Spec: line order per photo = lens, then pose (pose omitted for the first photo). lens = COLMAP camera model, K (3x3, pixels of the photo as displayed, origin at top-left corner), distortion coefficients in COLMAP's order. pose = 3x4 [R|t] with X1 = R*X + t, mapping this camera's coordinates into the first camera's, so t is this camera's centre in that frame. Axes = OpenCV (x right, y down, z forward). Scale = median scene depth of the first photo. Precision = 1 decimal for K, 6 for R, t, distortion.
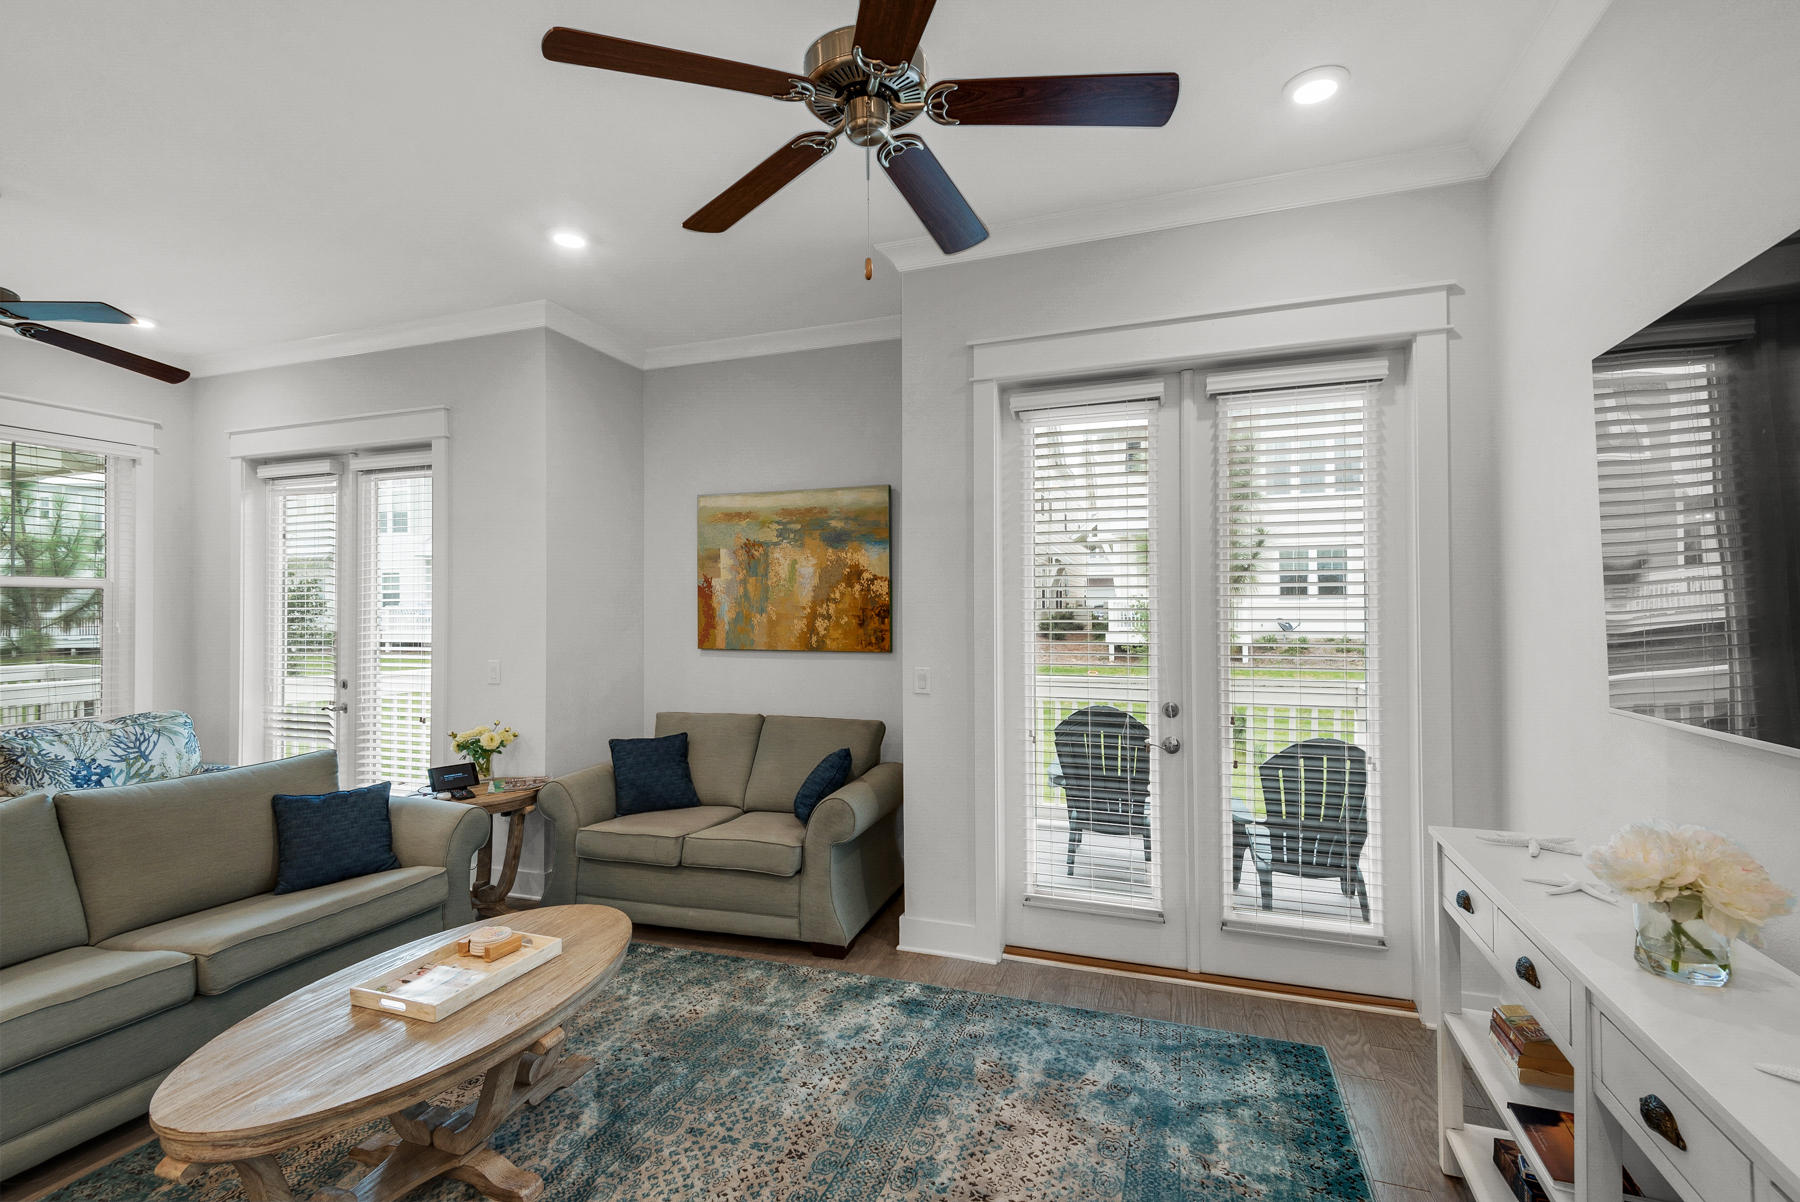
lens RADIAL K [[797.6, 0, 923.1], [0, 797.6, 609.6], [0, 0, 1]] dist [0.034077, -0.000046]
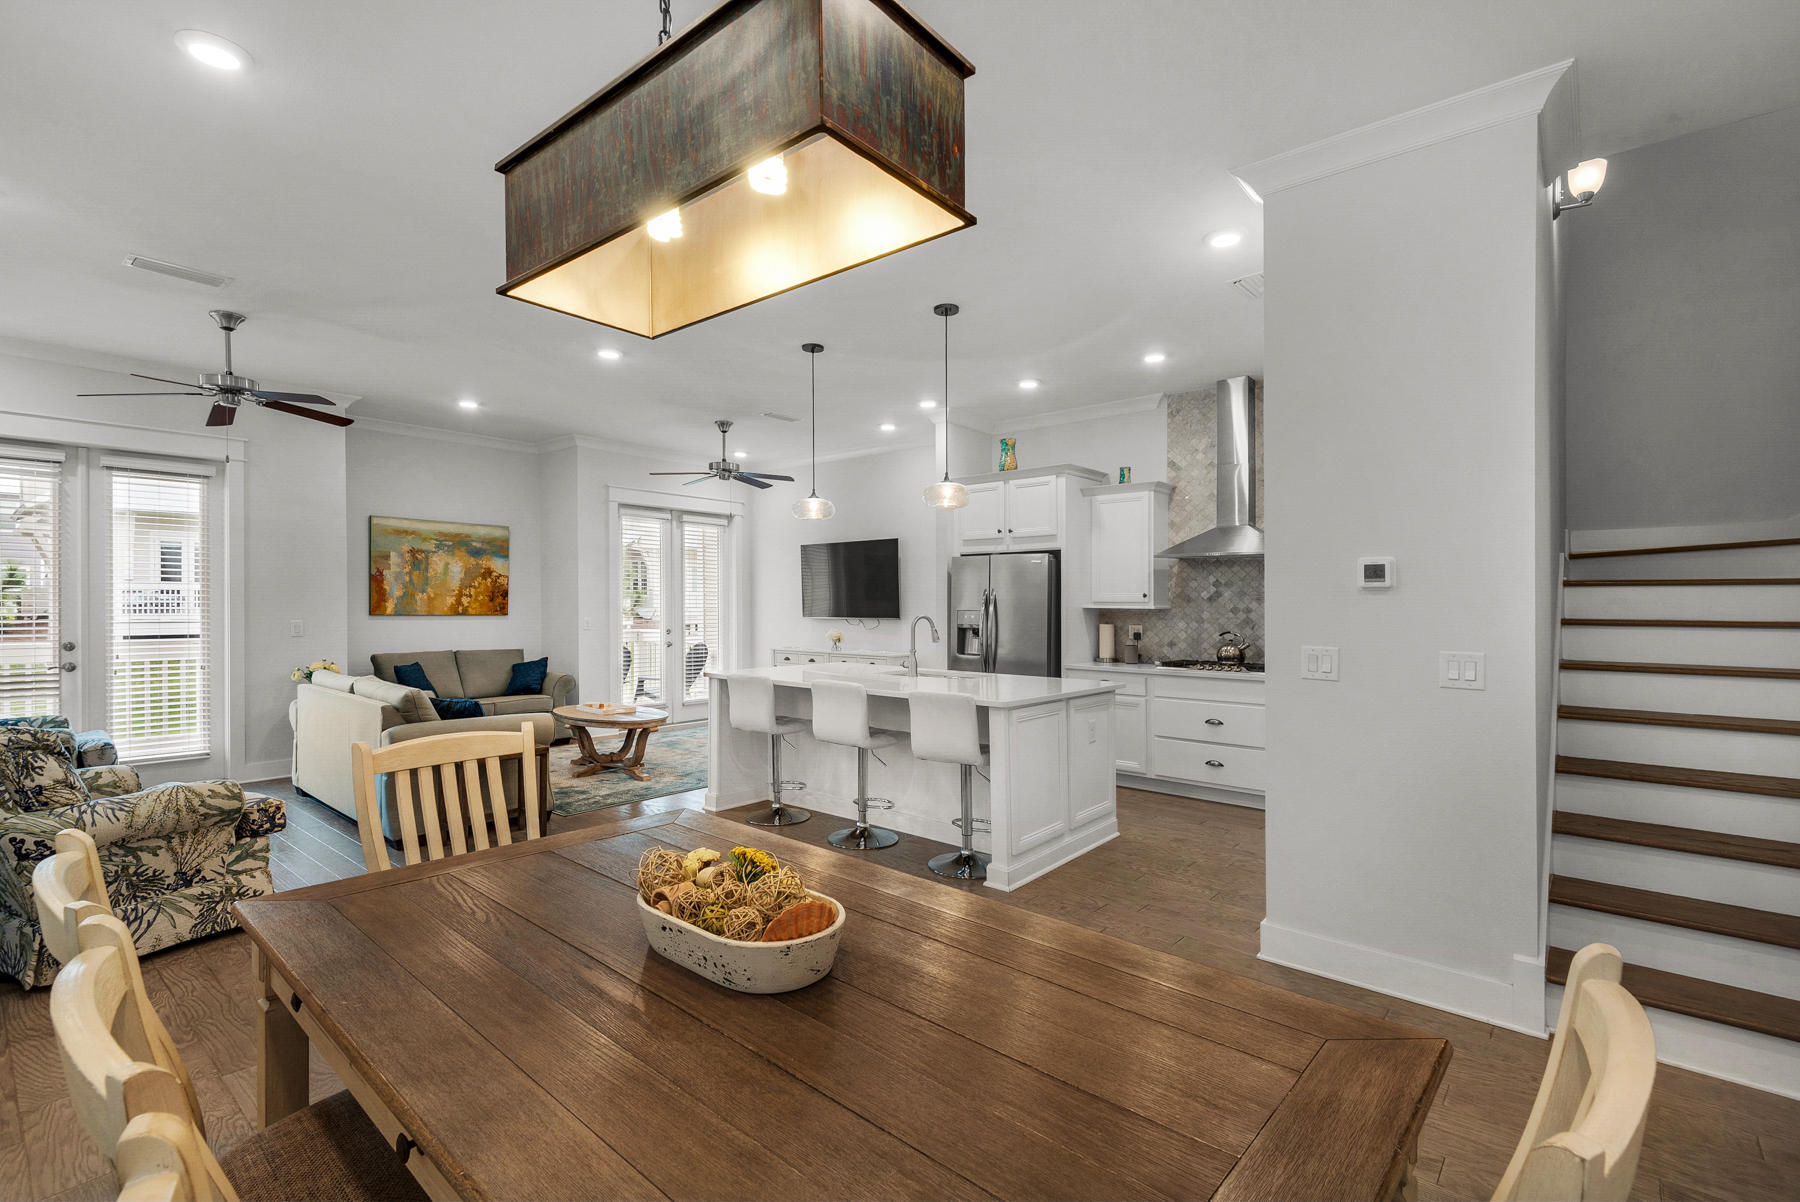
lens RADIAL K [[805.3, 0, 898.9], [0, 805.3, 612.9], [0, 0, 1]] dist [0.044557, -0.025080]
pose [[0.355107, 0.000124, 0.934826, -1.468656], [-0.009191, 0.999952, 0.003359, 0.032149], [-0.934781, -0.009785, 0.355091, -0.539986]]
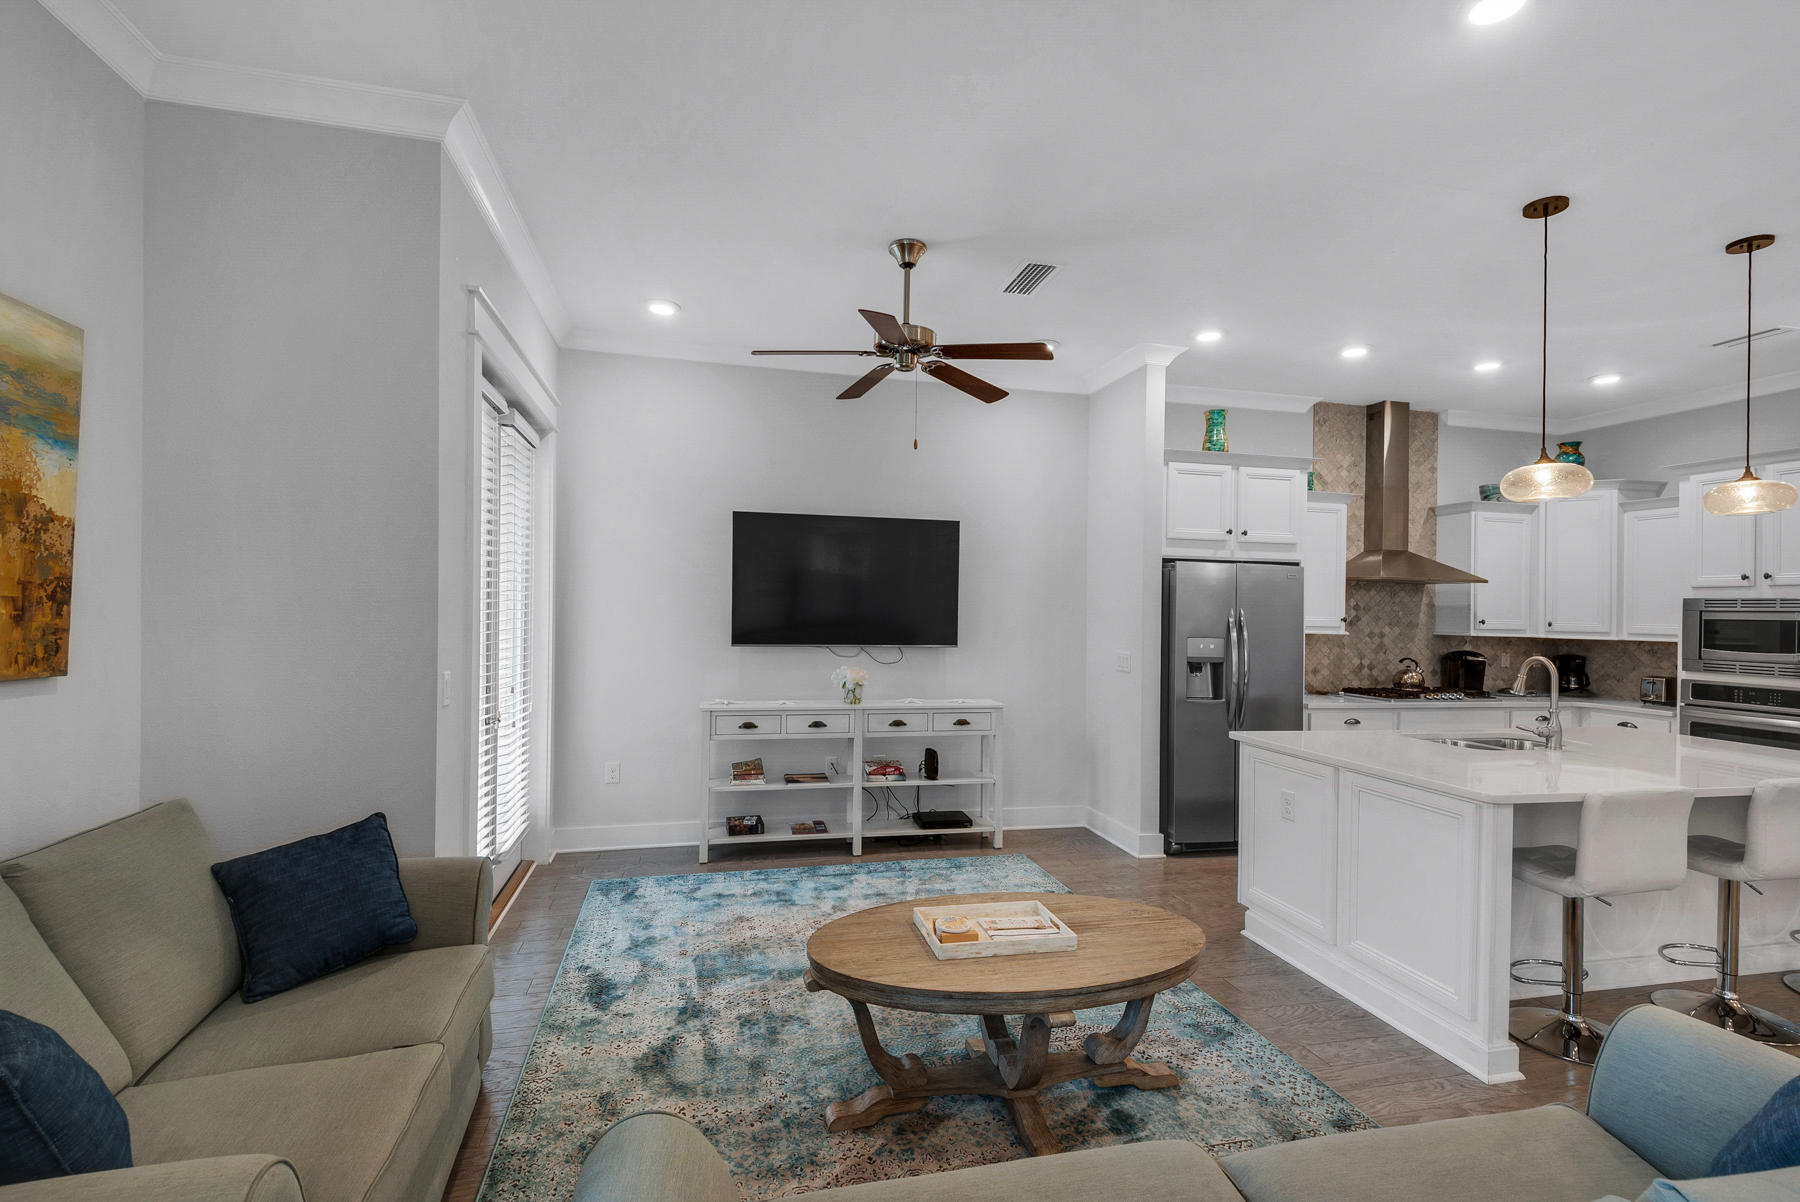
lens RADIAL K [[809.8, 0, 897.0], [0, 809.8, 607.8], [0, 0, 1]] dist [0.035640, -0.028859]
pose [[-0.544094, -0.001921, 0.839022, -0.693742], [-0.017056, 0.999816, -0.008772, 0.007220], [-0.838851, -0.019083, -0.544027, 0.834616]]
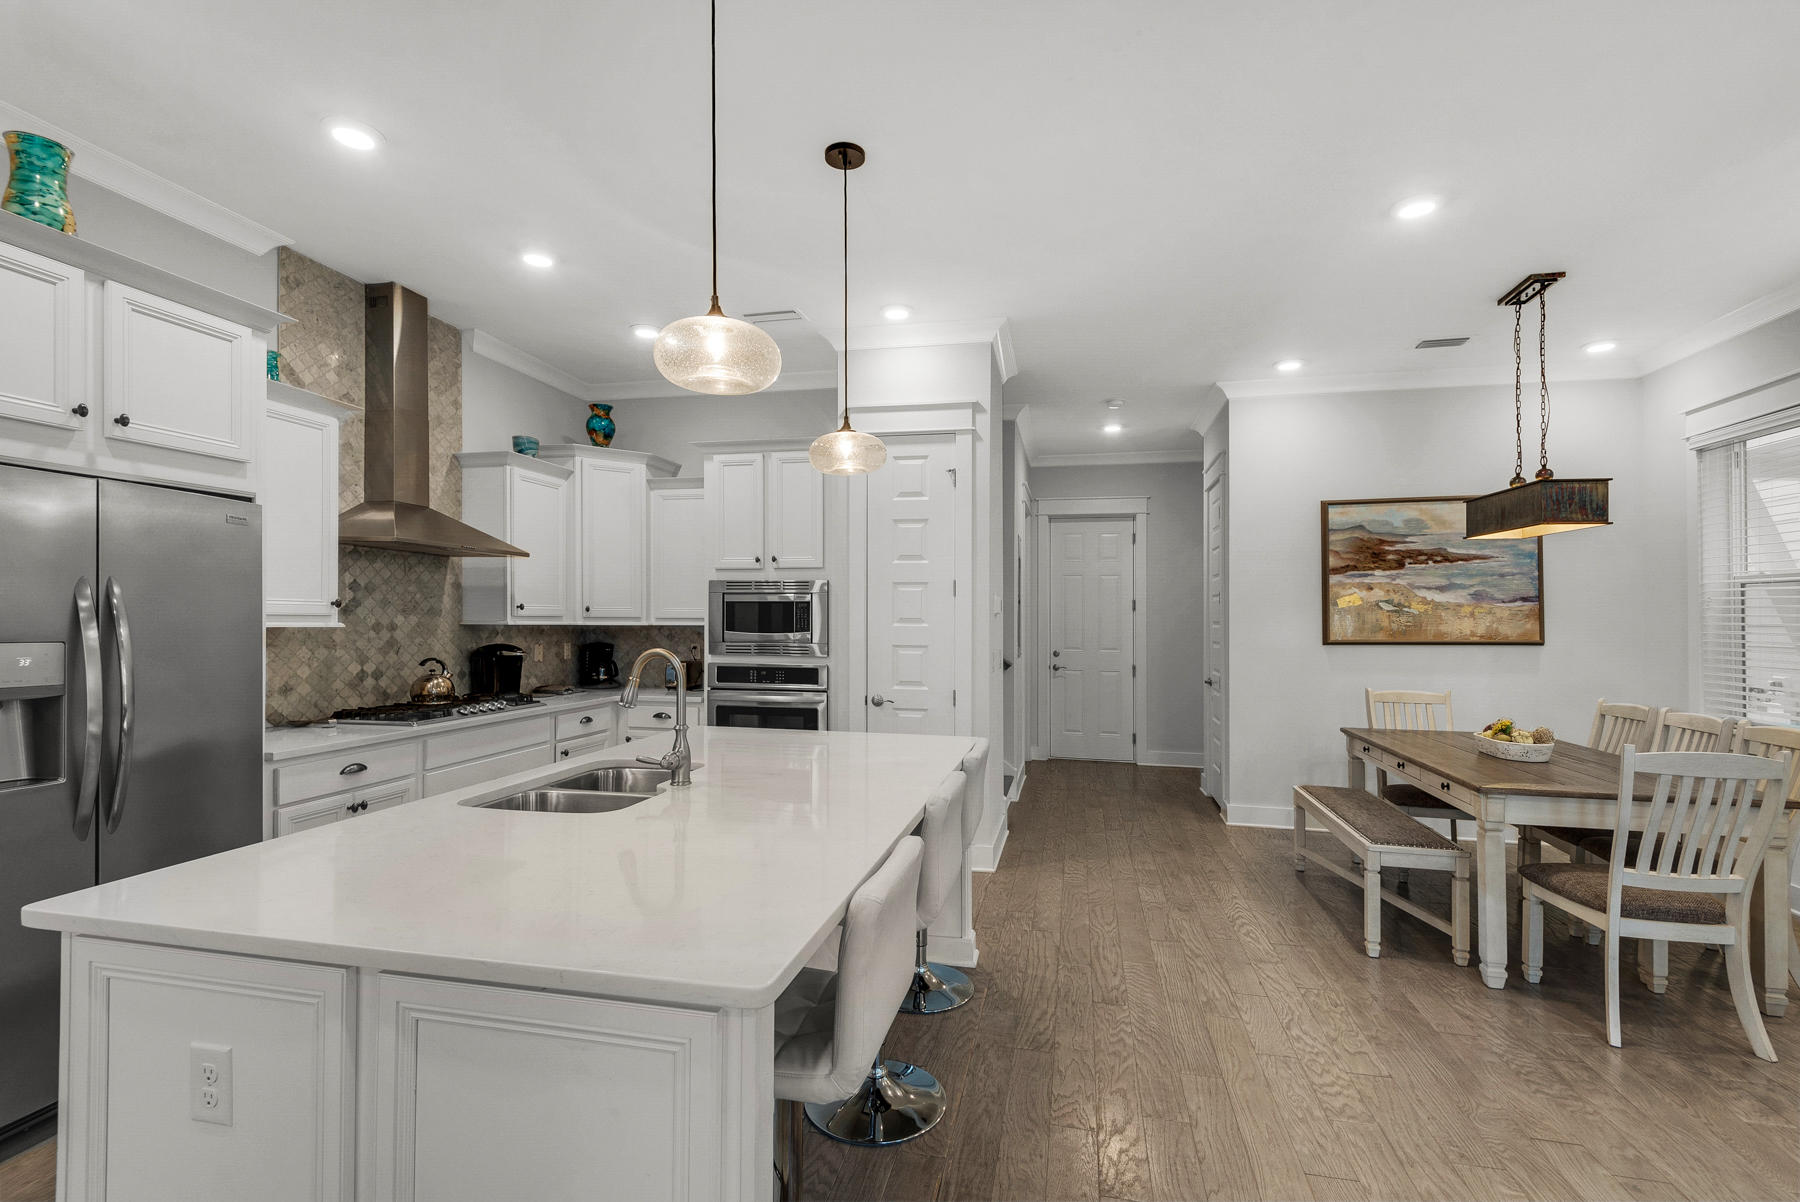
lens RADIAL K [[815.1, 0, 894.4], [0, 815.1, 612.7], [0, 0, 1]] dist [0.027303, -0.014059]
pose [[-0.993140, -0.001288, -0.116922, -0.449243], [-0.000558, 0.999980, -0.006276, 0.016319], [0.116928, -0.006168, -0.993121, 0.413206]]
